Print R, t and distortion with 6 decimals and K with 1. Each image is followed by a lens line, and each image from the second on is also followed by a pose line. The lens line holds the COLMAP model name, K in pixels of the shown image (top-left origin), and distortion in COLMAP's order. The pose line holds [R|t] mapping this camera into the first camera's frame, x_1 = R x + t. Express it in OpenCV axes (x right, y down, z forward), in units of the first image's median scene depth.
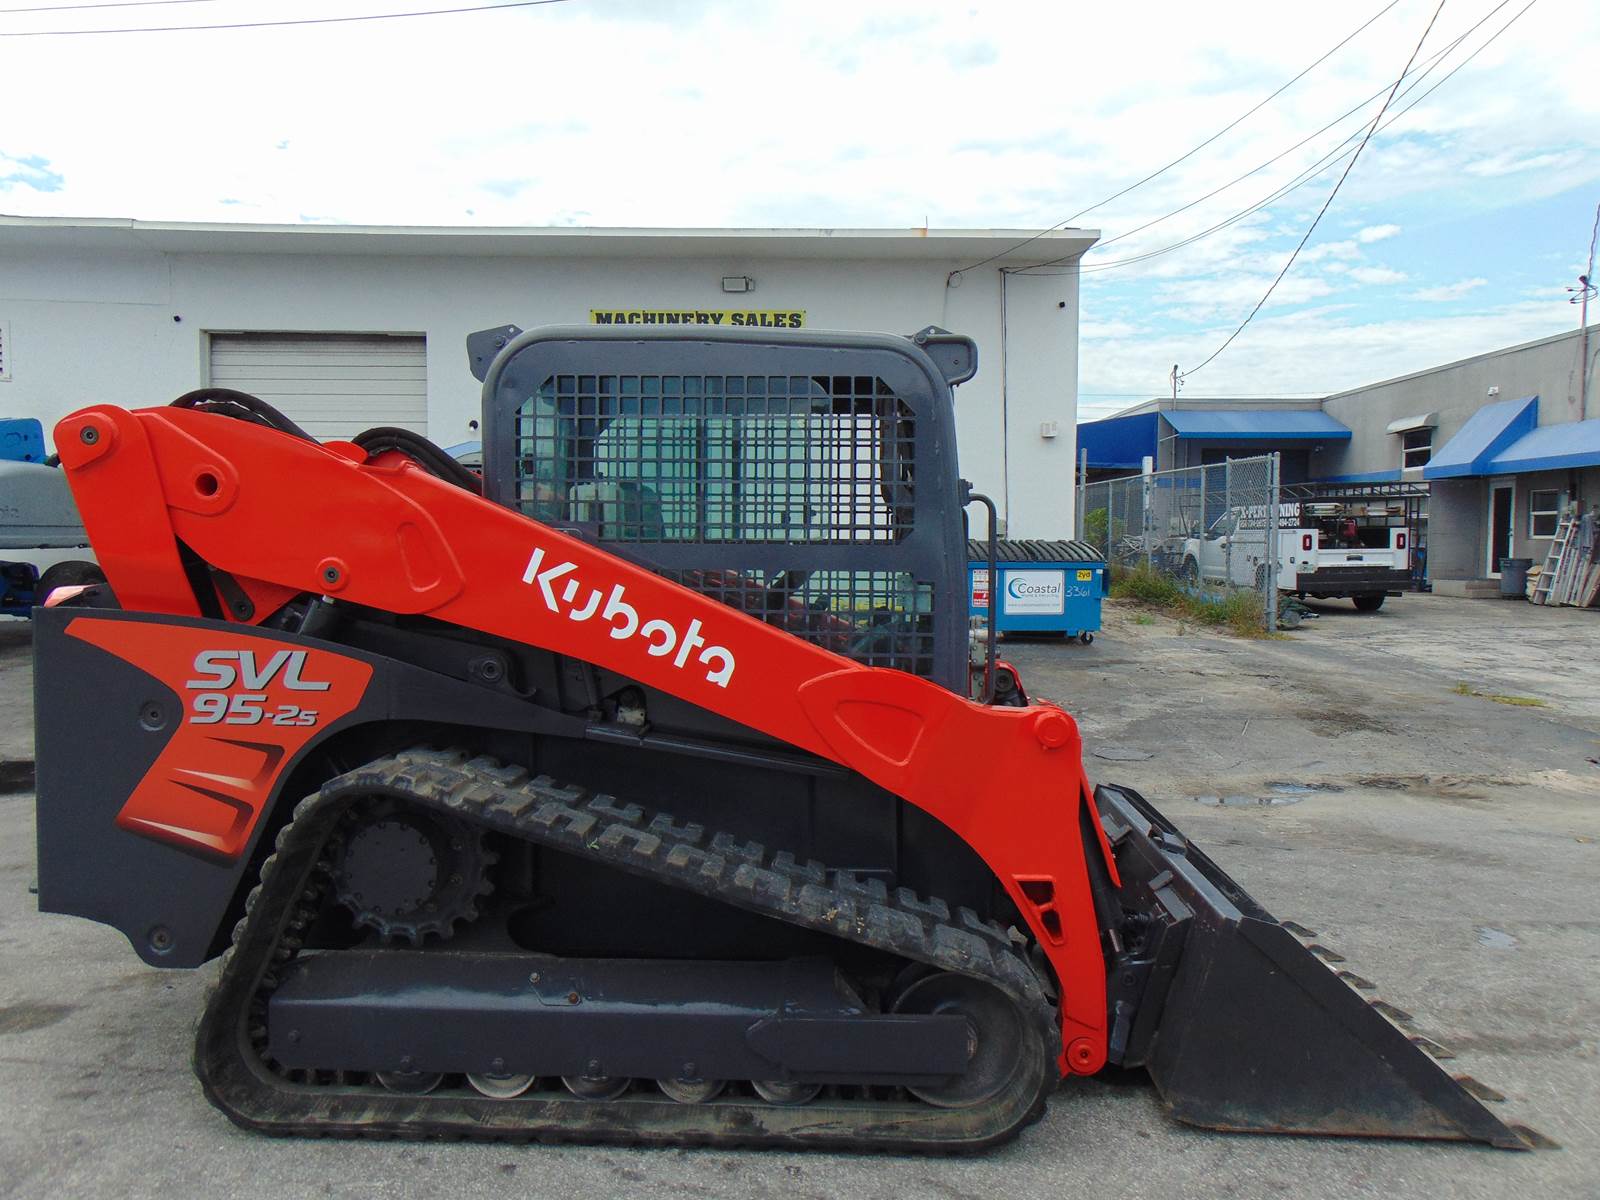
lens RADIAL K [[1192.7, 0, 794.2], [0, 1192.7, 600.5], [0, 0, 1]] dist [-0.026532, 0.072133]
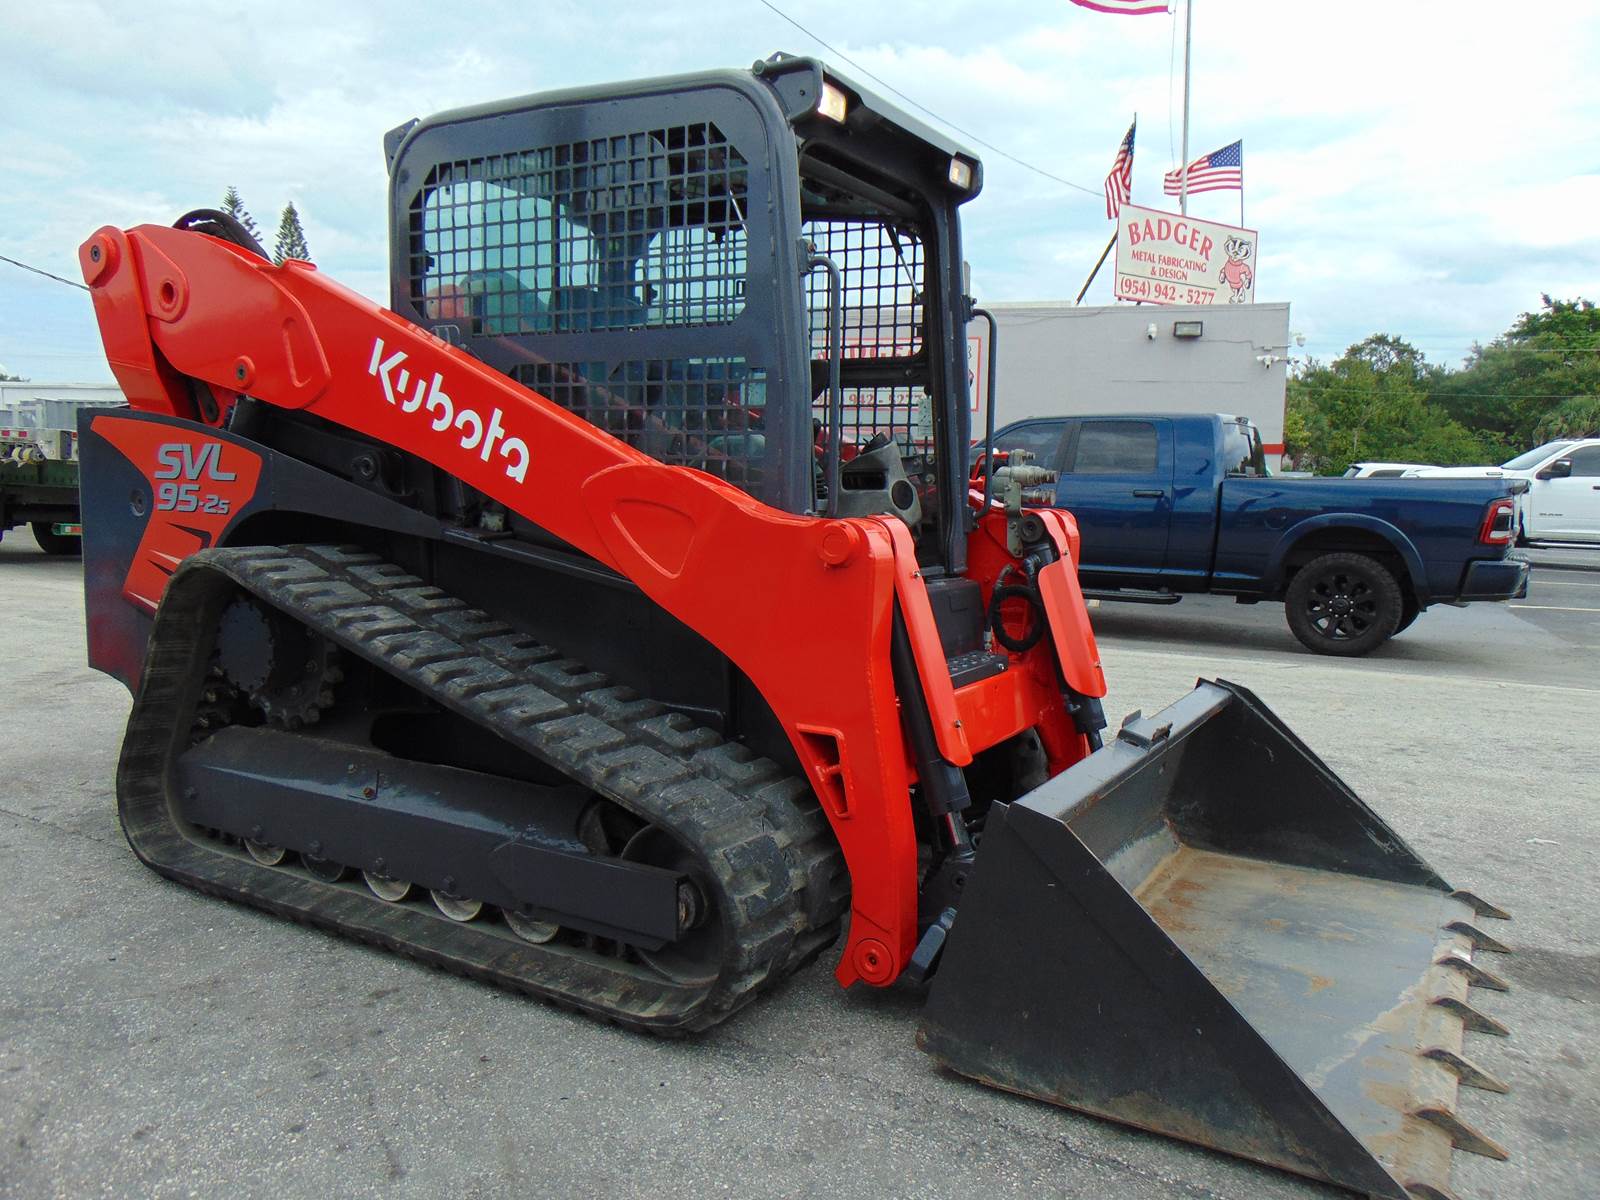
lens RADIAL K [[1192.7, 0, 802.6], [0, 1192.7, 603.0], [0, 0, 1]] dist [-0.026532, 0.072133]
pose [[0.885580, 0.062075, -0.460320, 0.555361], [-0.038002, 0.997390, 0.061390, 0.099733], [0.462930, -0.036873, 0.885628, 0.287920]]
